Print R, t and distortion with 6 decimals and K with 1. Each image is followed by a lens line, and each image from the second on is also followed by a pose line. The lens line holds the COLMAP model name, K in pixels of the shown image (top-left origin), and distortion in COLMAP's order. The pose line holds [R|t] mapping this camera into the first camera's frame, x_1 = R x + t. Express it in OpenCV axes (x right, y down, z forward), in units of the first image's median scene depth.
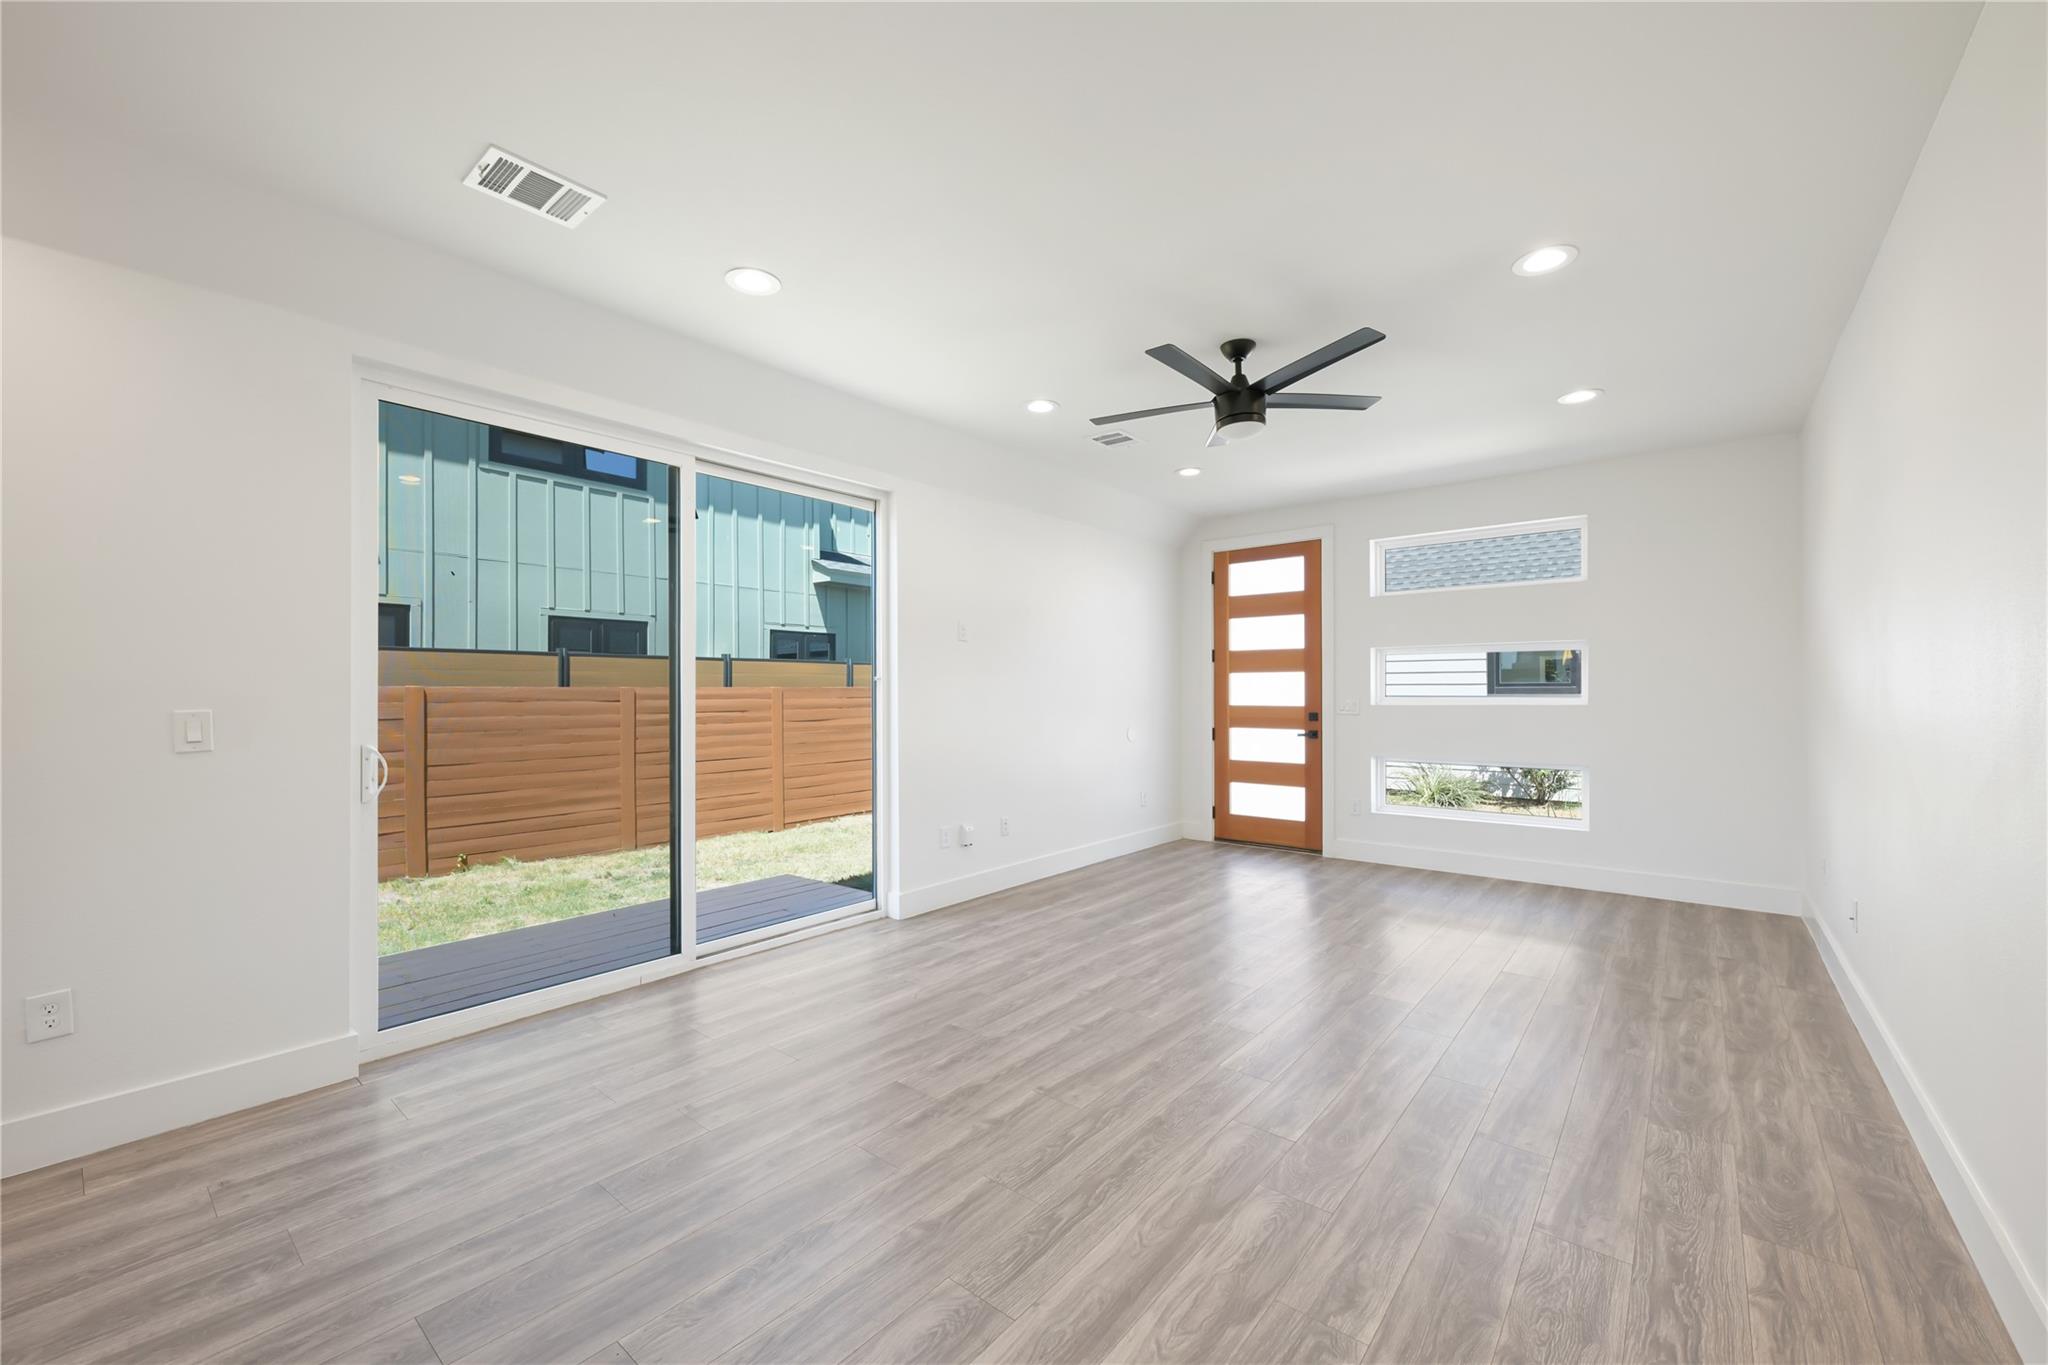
lens RADIAL K [[814.0, 0, 1025.4], [0, 814.0, 694.0], [0, 0, 1]] dist [-0.000746, -0.000278]
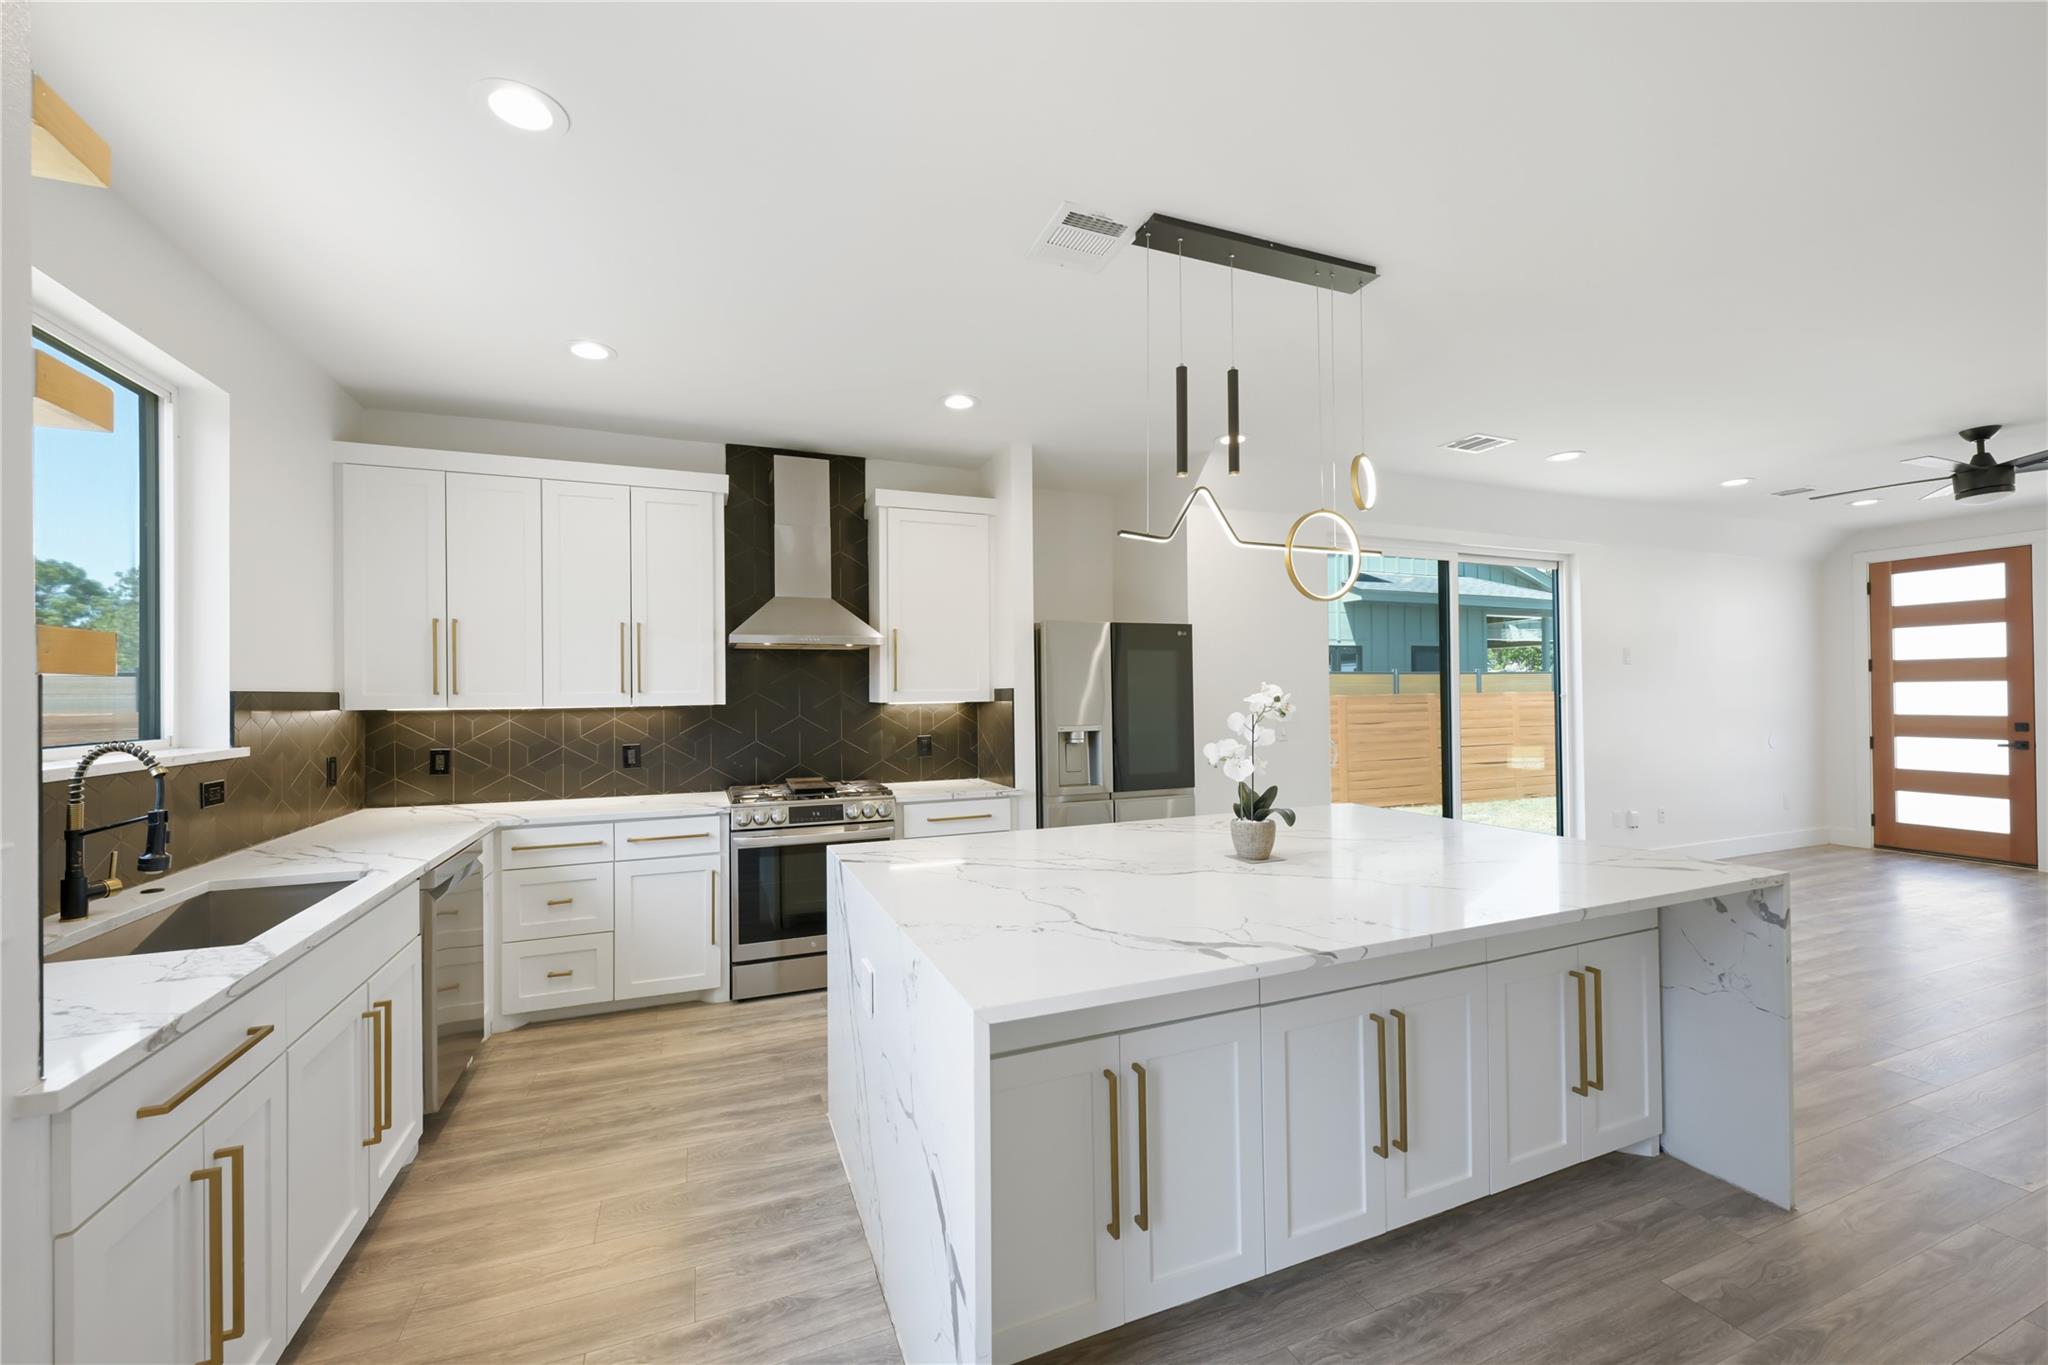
lens RADIAL K [[805.8, 0, 1028.1], [0, 805.8, 689.7], [0, 0, 1]] dist [-0.000389, -0.000090]
pose [[0.880494, -0.009576, -0.473961, -0.396610], [0.006926, 0.999949, -0.007337, -0.029822], [0.474007, 0.003178, 0.880516, -0.696550]]
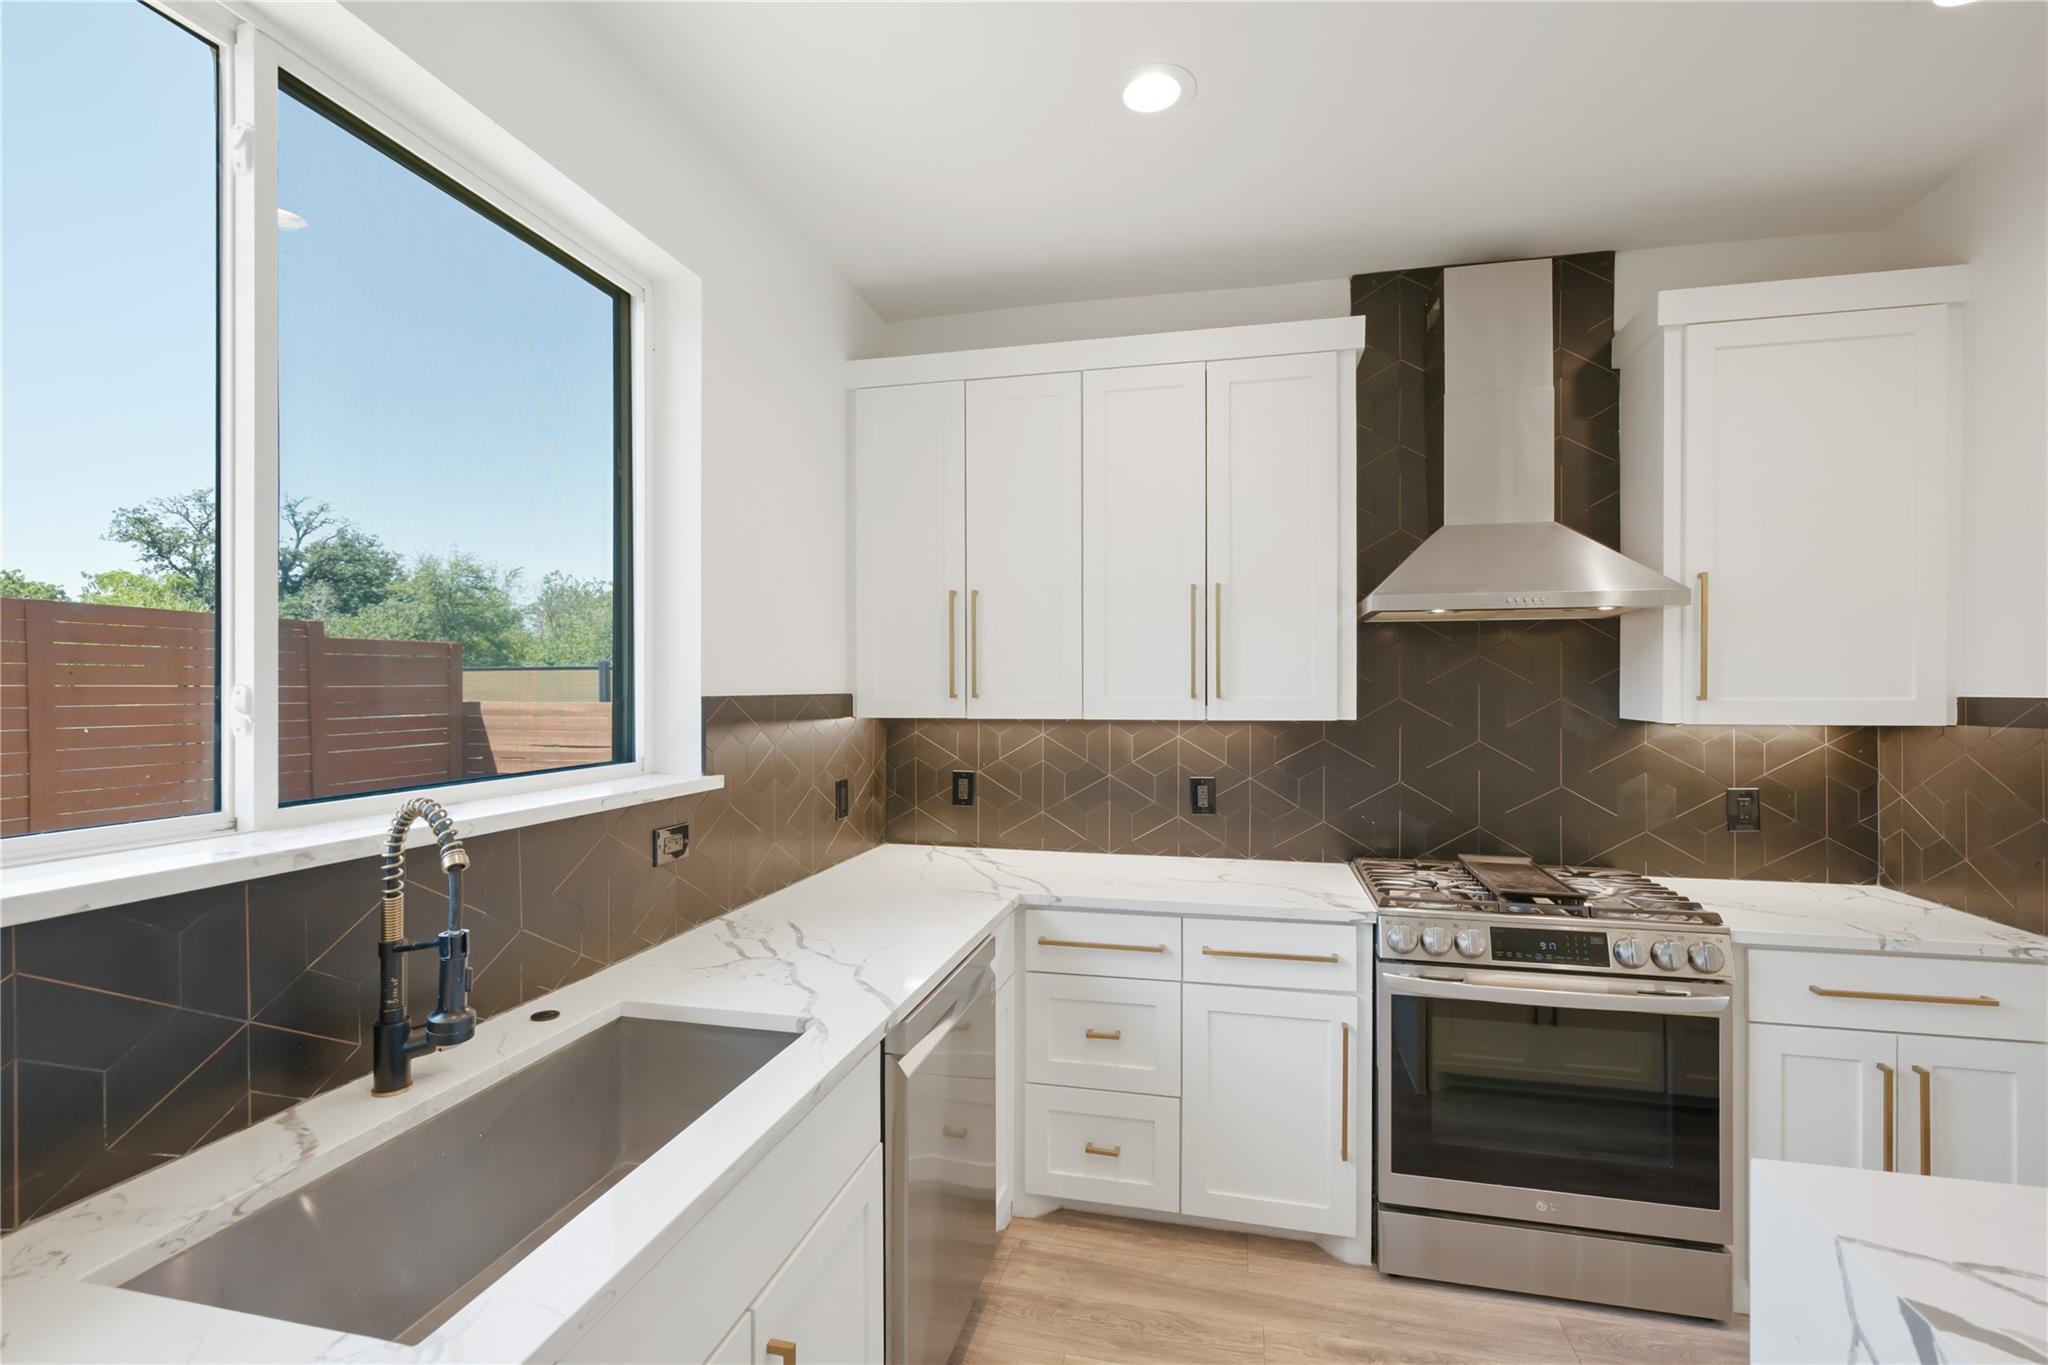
lens RADIAL K [[925.4, 0, 1027.6], [0, 925.4, 687.2], [0, 0, 1]] dist [-0.000307, 0.000734]
pose [[0.443986, 0.001523, -0.896032, -0.735417], [-0.002661, 0.999996, 0.000382, -0.045006], [0.896030, 0.002215, 0.443989, -0.482878]]
